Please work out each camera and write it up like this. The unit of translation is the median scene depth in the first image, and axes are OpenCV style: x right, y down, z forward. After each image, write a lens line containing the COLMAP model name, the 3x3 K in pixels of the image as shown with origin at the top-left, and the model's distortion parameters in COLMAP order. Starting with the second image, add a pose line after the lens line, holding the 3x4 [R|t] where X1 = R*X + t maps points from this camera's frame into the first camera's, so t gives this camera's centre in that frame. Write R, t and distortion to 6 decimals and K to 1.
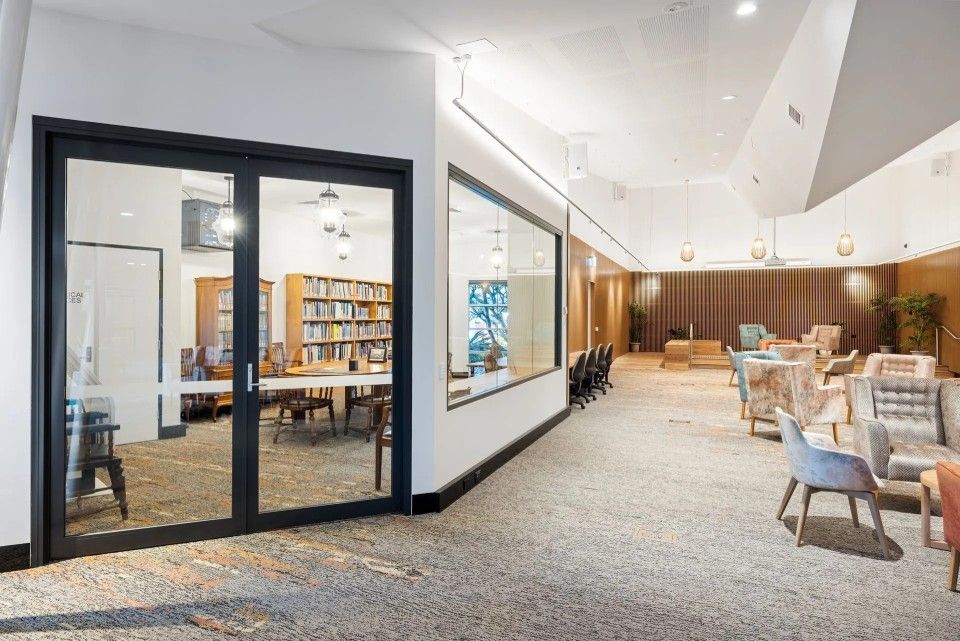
lens RADIAL K [[534.7, 0, 478.3], [0, 534.7, 316.7], [0, 0, 1]] dist [-0.001800, -0.001461]
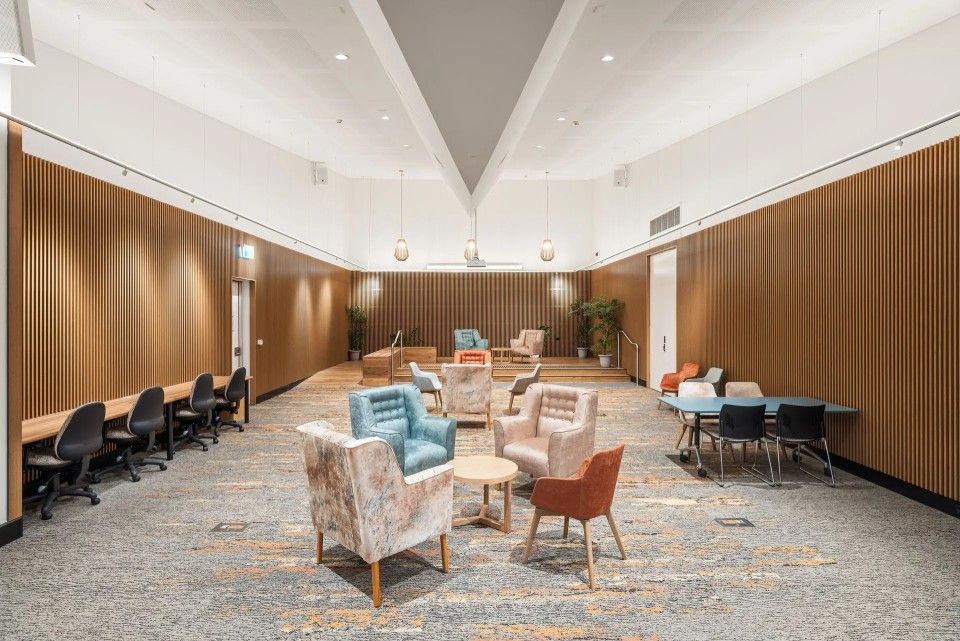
lens RADIAL K [[534.7, 0, 478.3], [0, 534.7, 316.7], [0, 0, 1]] dist [-0.001800, -0.001461]
pose [[0.904863, -0.003665, 0.425687, 0.265347], [0.004048, 0.999992, 0.000006, -0.017247], [-0.425684, 0.001718, 0.904870, 0.271320]]
